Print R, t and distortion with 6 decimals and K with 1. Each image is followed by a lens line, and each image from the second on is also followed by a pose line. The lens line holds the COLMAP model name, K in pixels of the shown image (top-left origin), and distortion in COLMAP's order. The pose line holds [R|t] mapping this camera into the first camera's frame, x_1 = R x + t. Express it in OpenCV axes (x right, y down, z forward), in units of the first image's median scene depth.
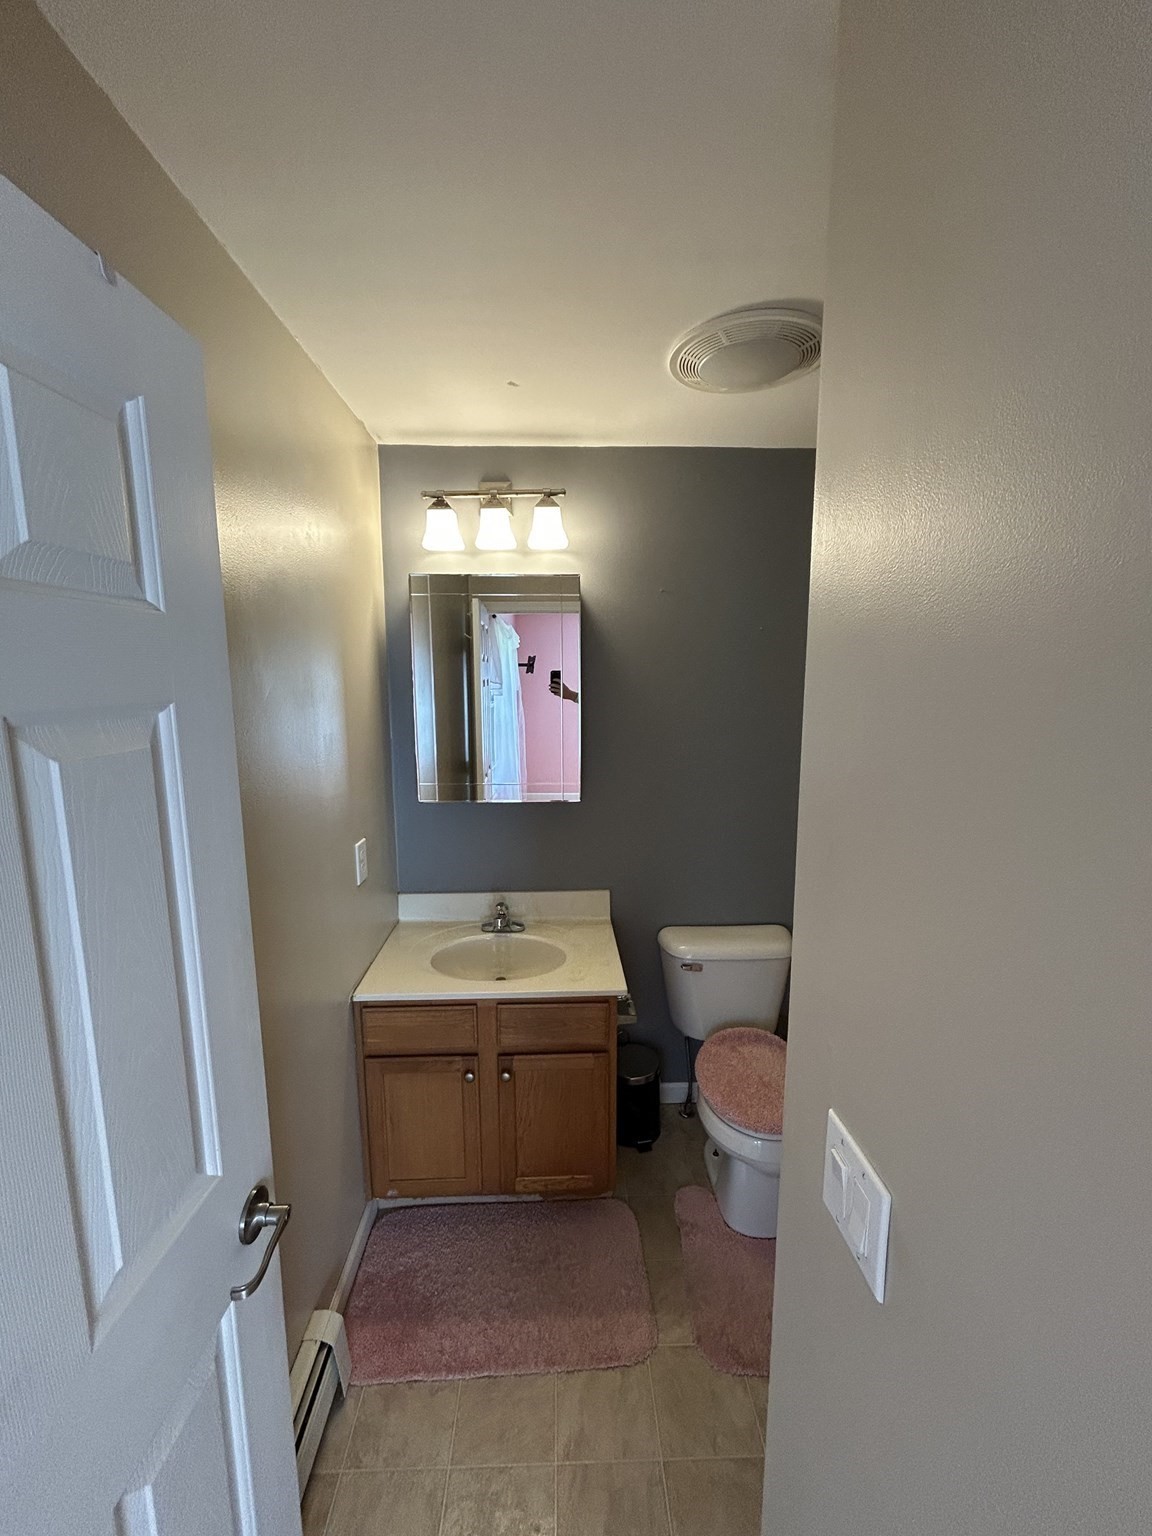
lens RADIAL K [[617.7, 0, 577.3], [0, 617.7, 768.2], [0, 0, 1]] dist [0.003037, -0.000379]
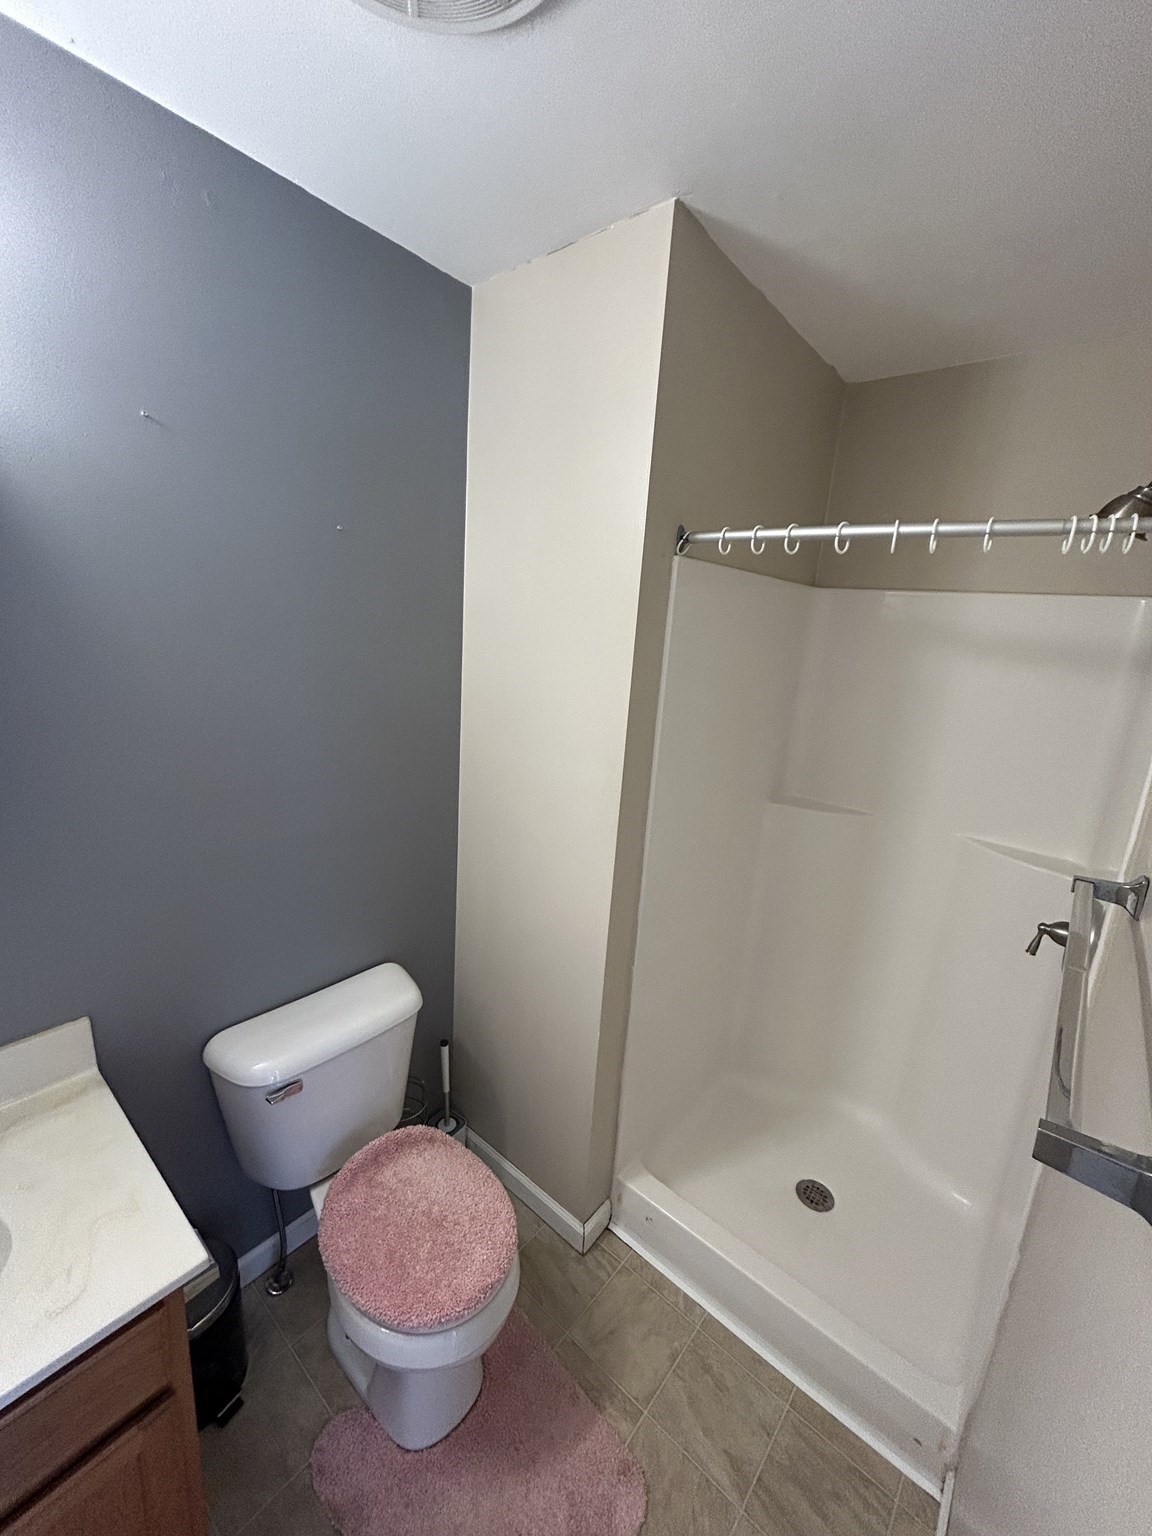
lens RADIAL K [[617.7, 0, 578.4], [0, 617.7, 768.7], [0, 0, 1]] dist [0.003037, -0.000379]
pose [[0.667664, -0.119980, 0.734731, -0.031119], [0.039809, 0.991270, 0.125697, -0.058202], [-0.743397, -0.054674, 0.666612, 0.411180]]
